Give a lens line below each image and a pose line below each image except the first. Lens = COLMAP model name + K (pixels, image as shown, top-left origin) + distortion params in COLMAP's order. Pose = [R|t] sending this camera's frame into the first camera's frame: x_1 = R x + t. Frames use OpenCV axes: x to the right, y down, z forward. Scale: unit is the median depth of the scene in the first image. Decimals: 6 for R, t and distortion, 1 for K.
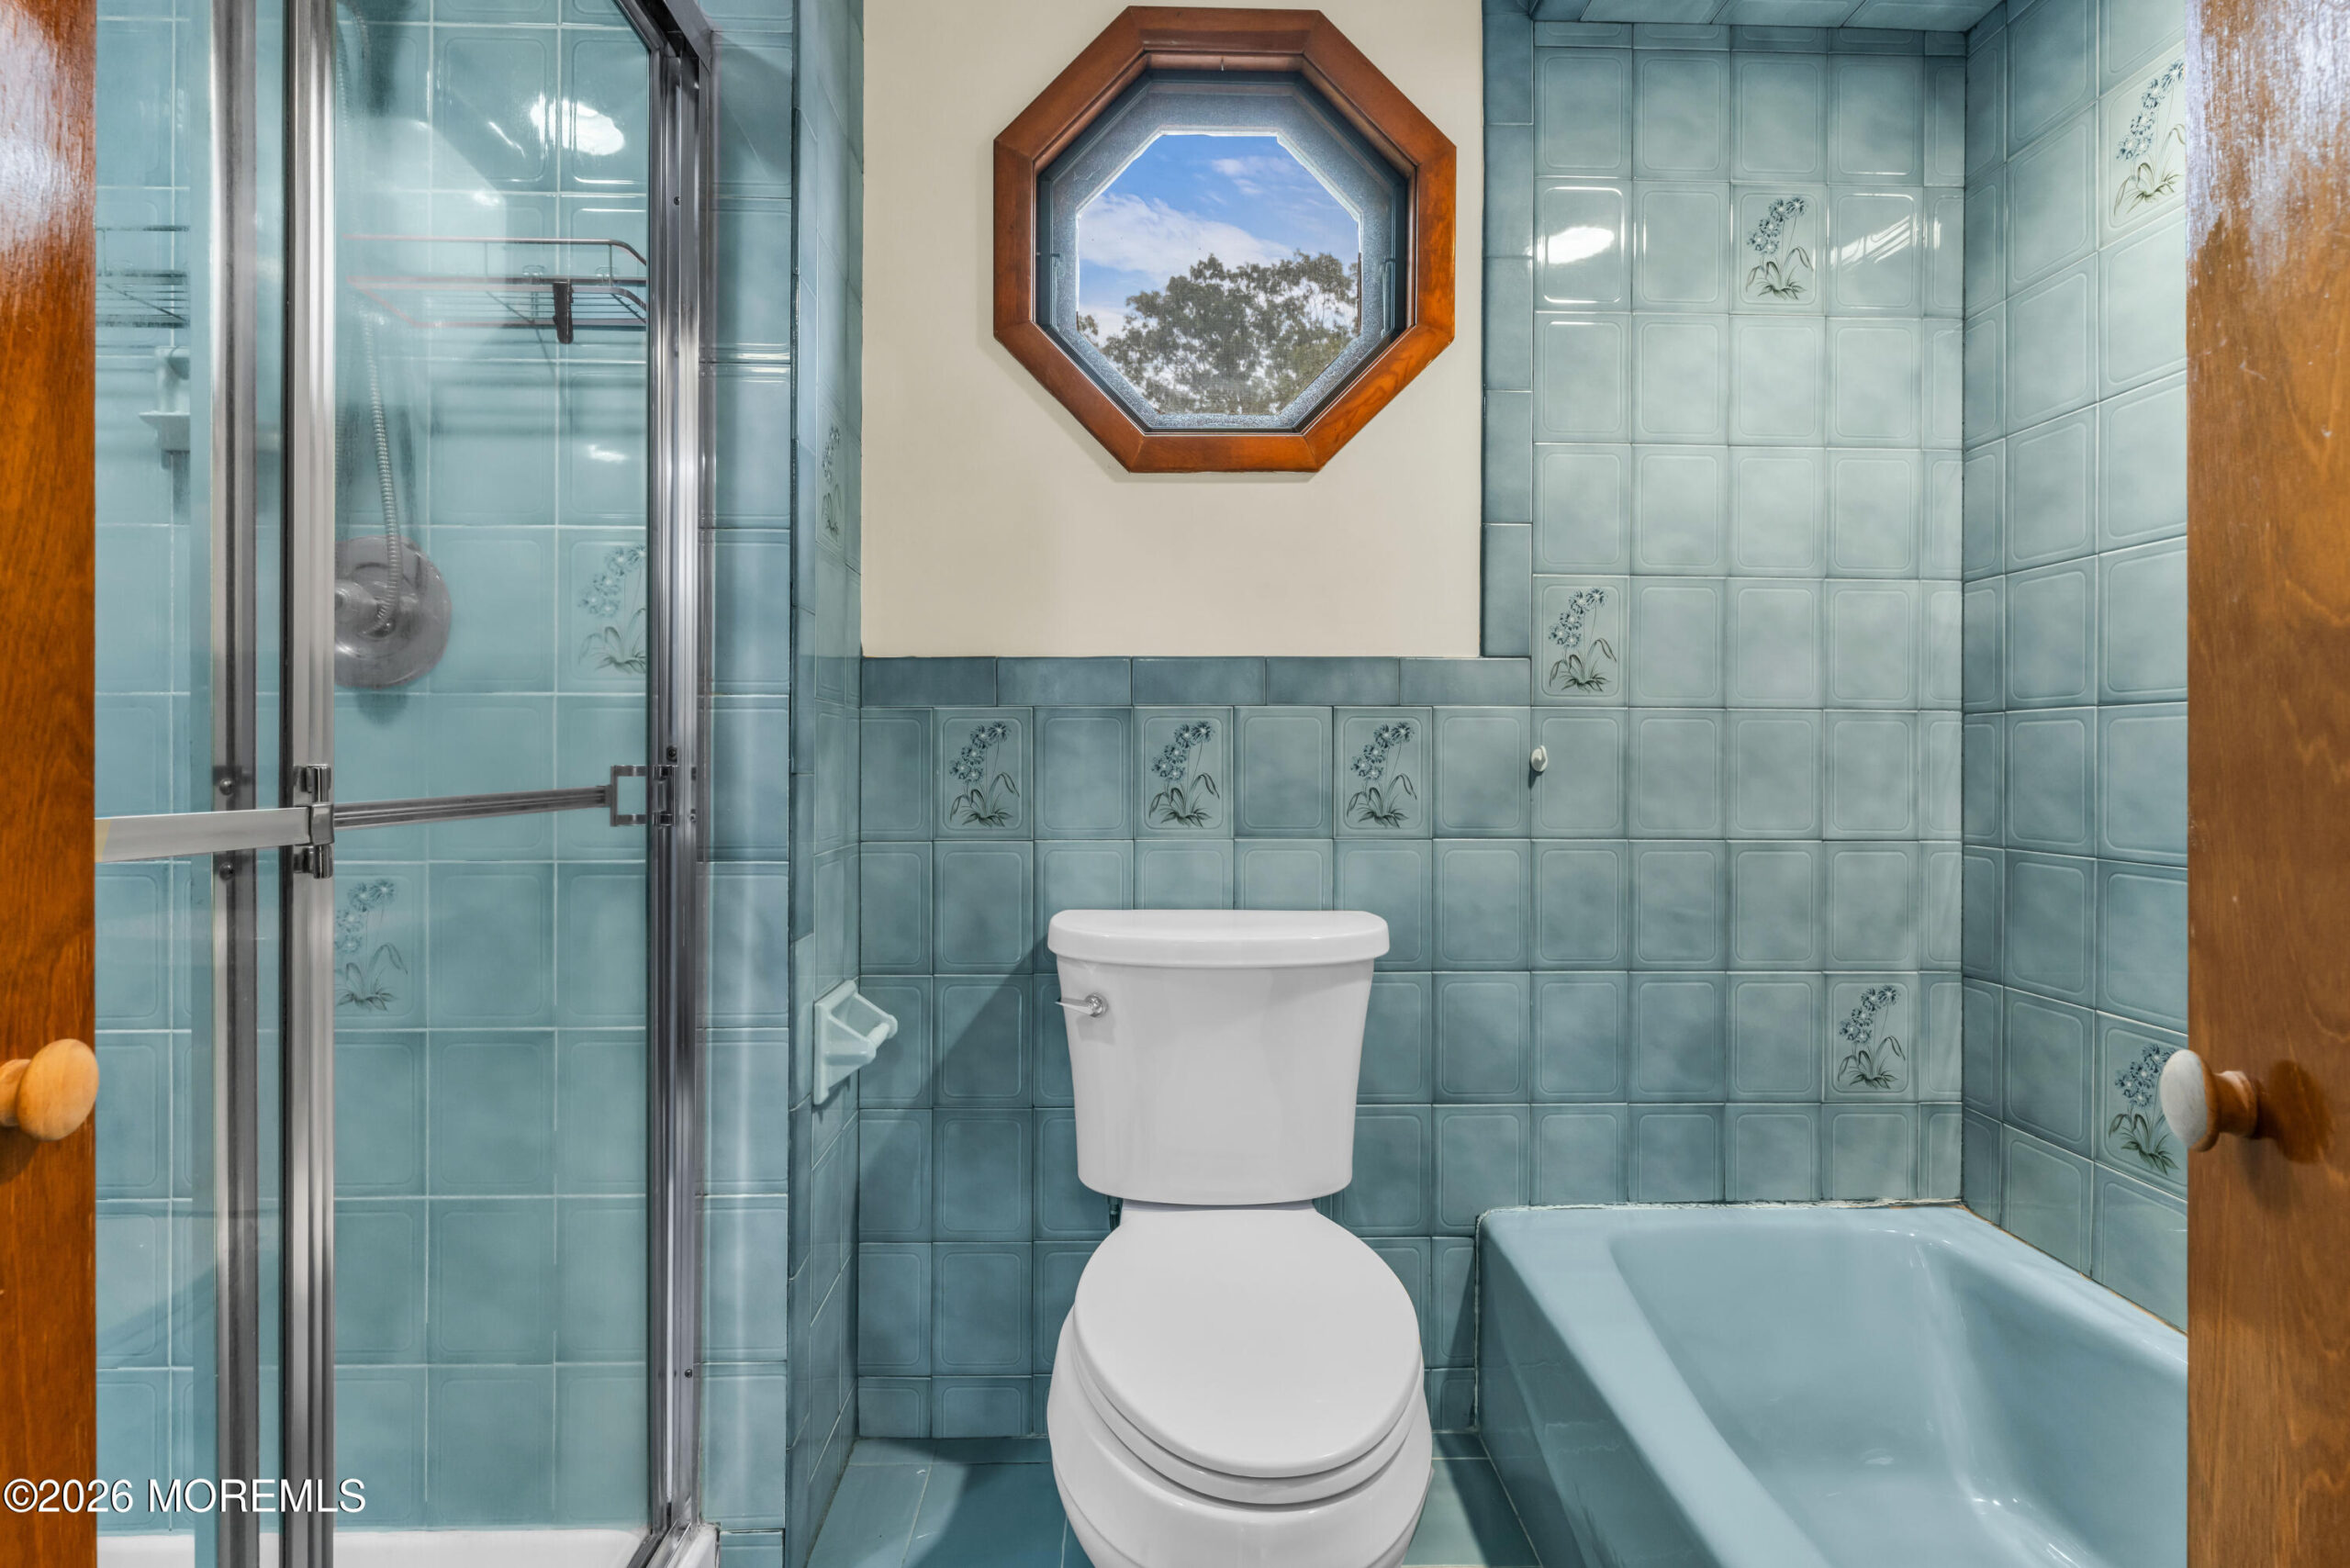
lens RADIAL K [[1056.0, 0, 1165.8], [0, 1056.0, 763.2], [0, 0, 1]] dist [0.001741, -0.001159]
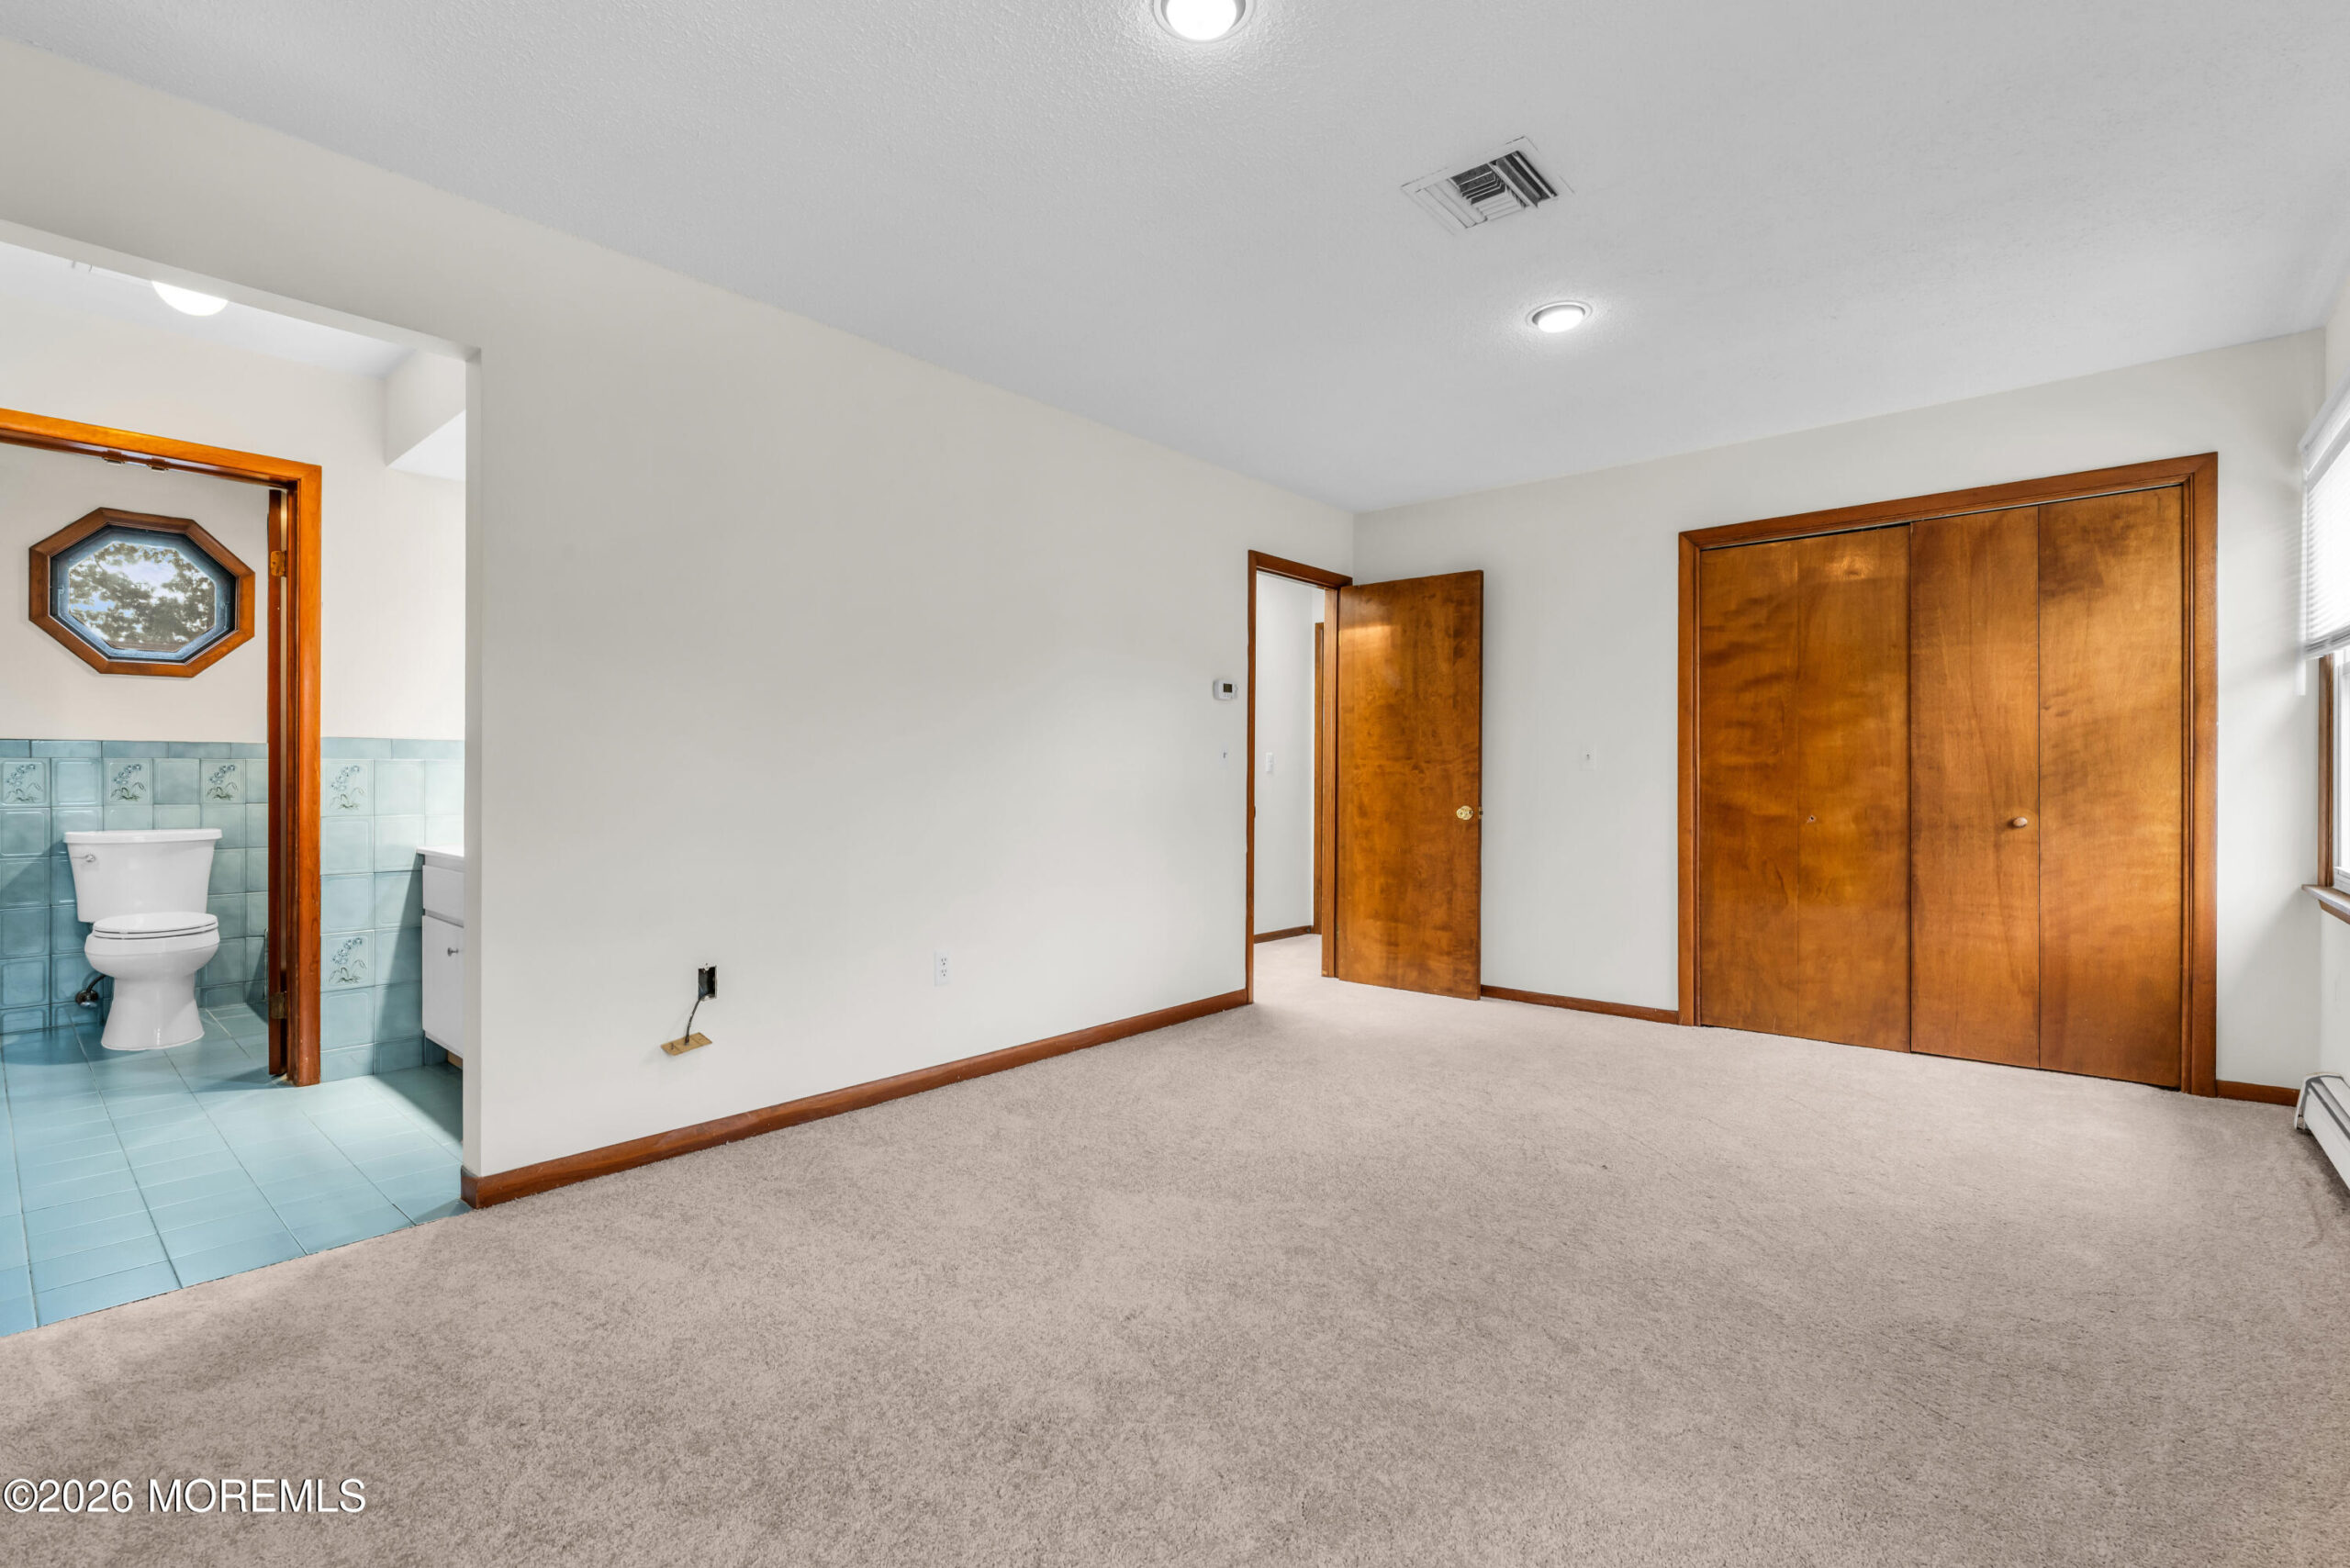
lens RADIAL K [[1056.0, 0, 1171.6], [0, 1056.0, 776.2], [0, 0, 1]] dist [0.001741, -0.001159]
pose [[0.674687, -0.001137, 0.738103, -0.184898], [0.002718, 0.999996, -0.000945, 0.003836], [-0.738099, 0.002644, 0.674687, -2.948656]]
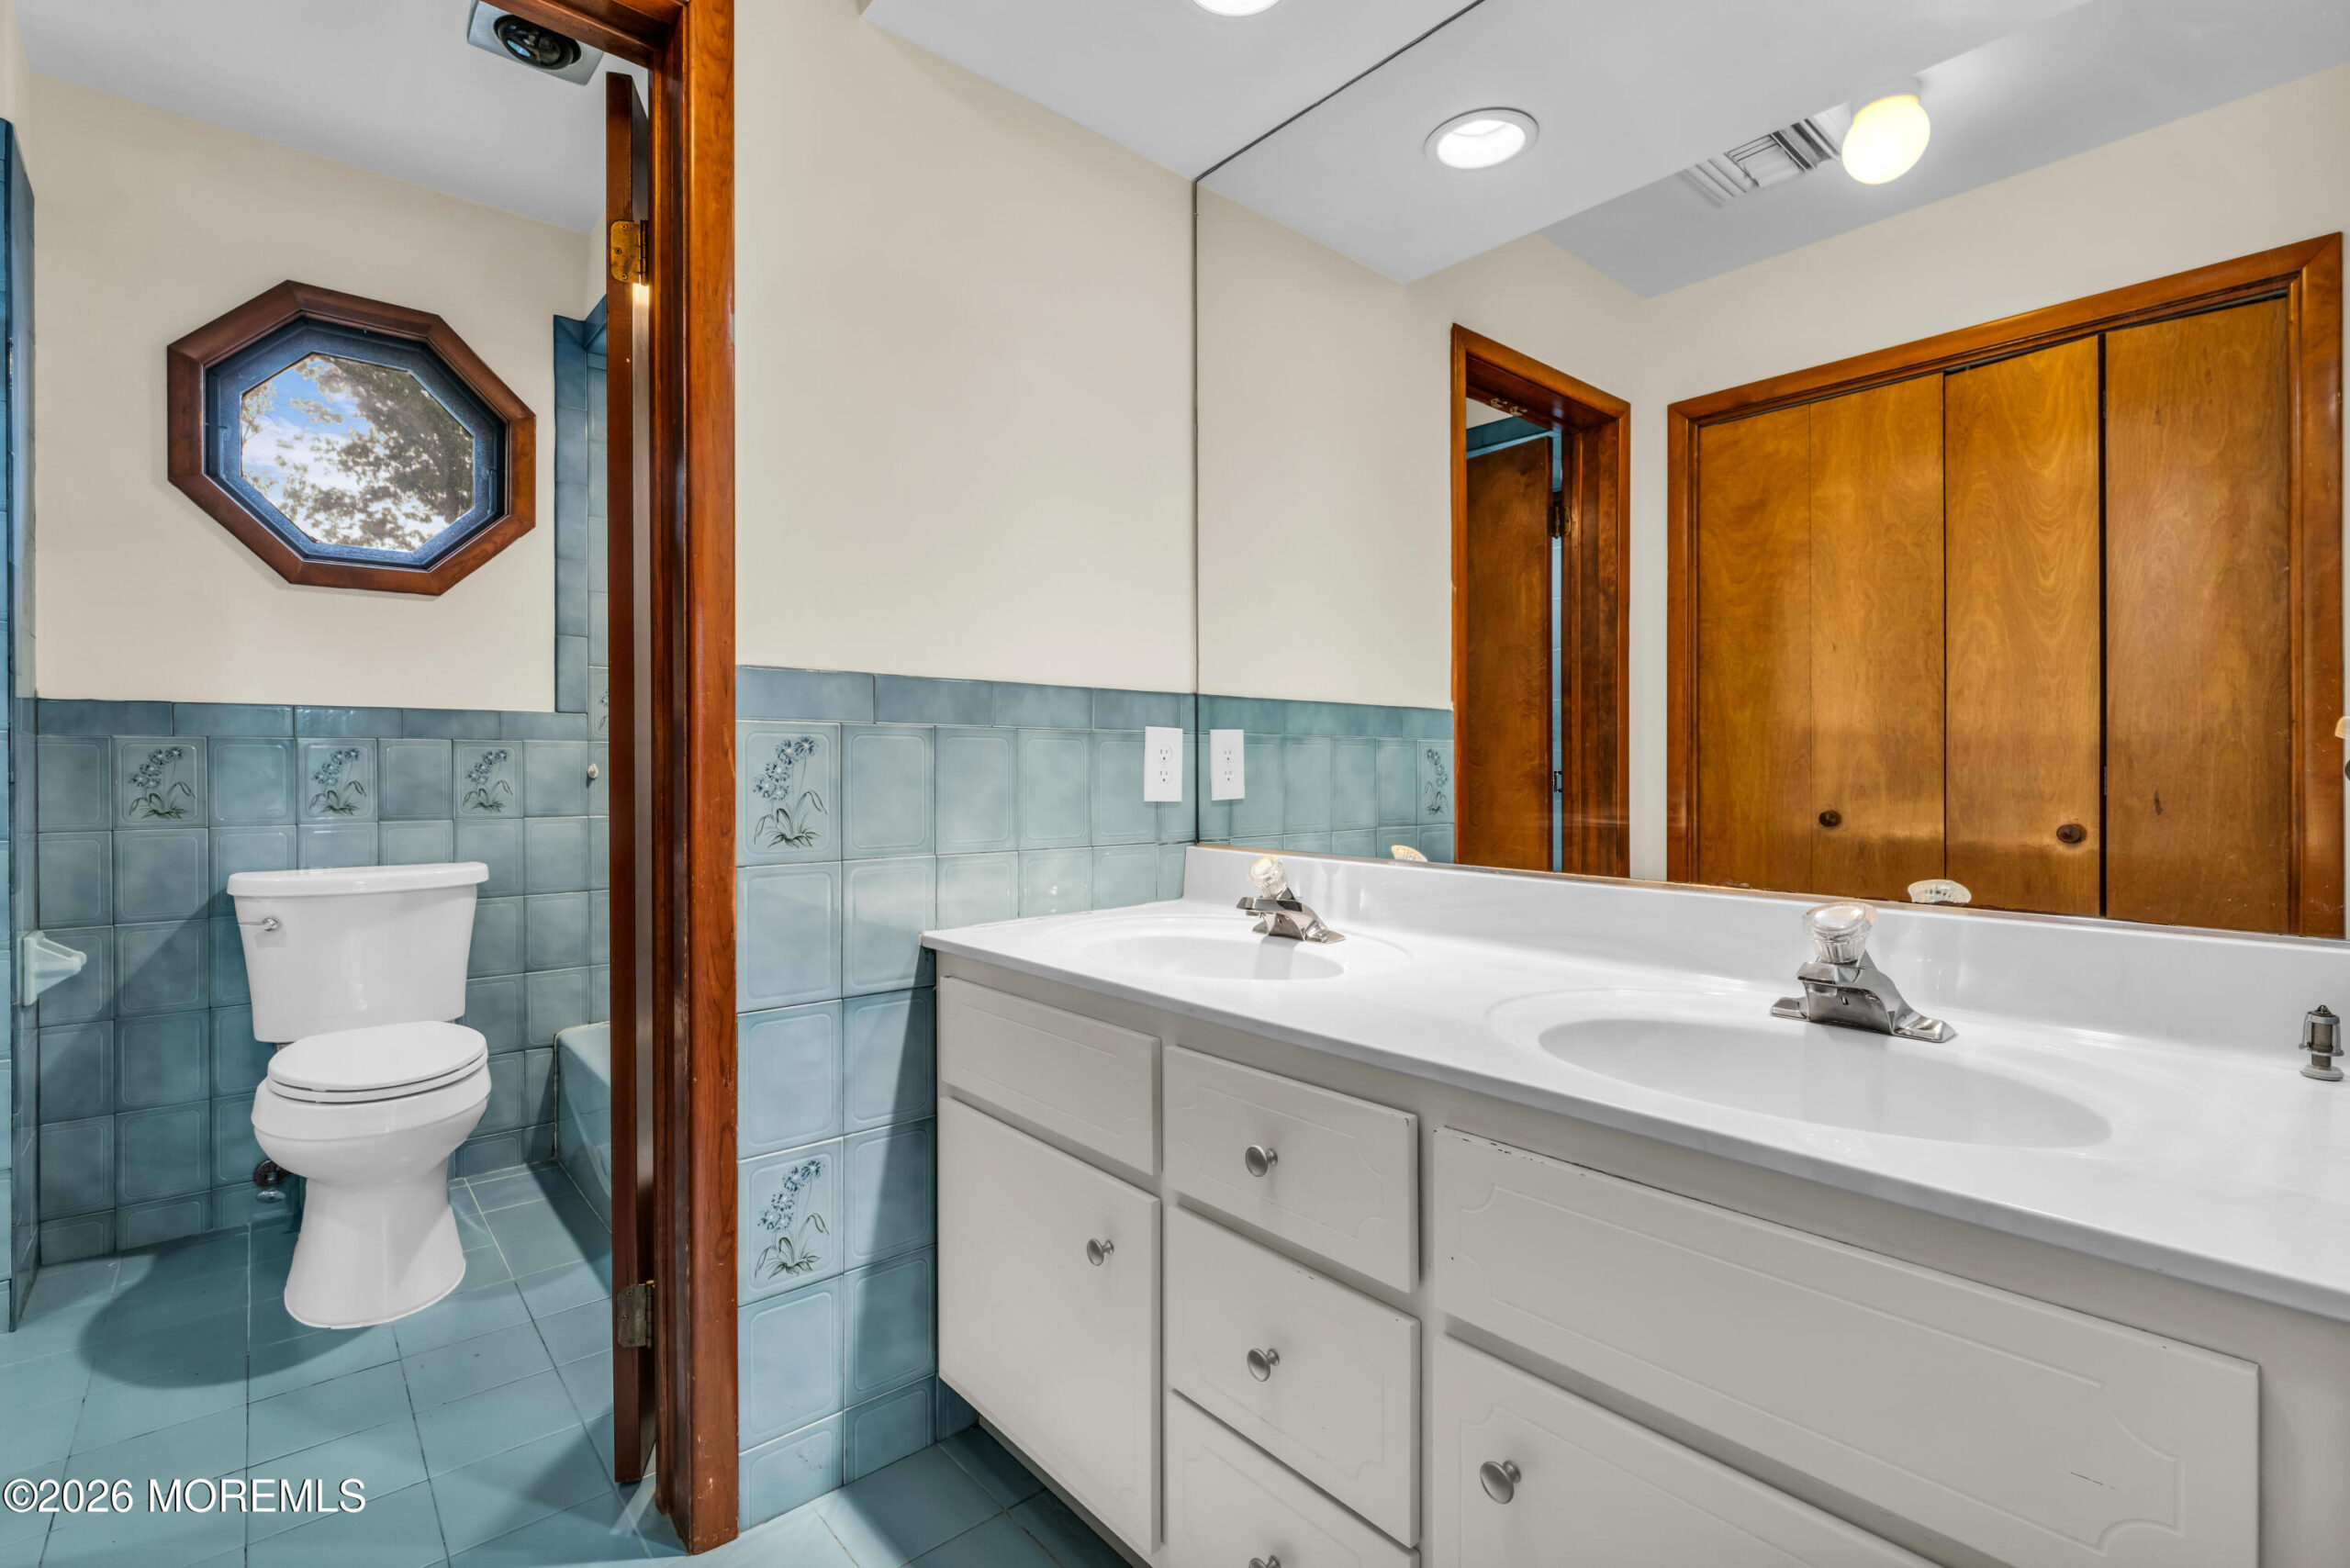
lens RADIAL K [[1056.0, 0, 1170.1], [0, 1056.0, 776.2], [0, 0, 1]] dist [0.001741, -0.001159]
pose [[0.770060, -0.006819, 0.637935, -0.031887], [0.006751, 0.999974, 0.002539, 0.006982], [-0.637936, 0.002352, 0.770086, -0.989958]]
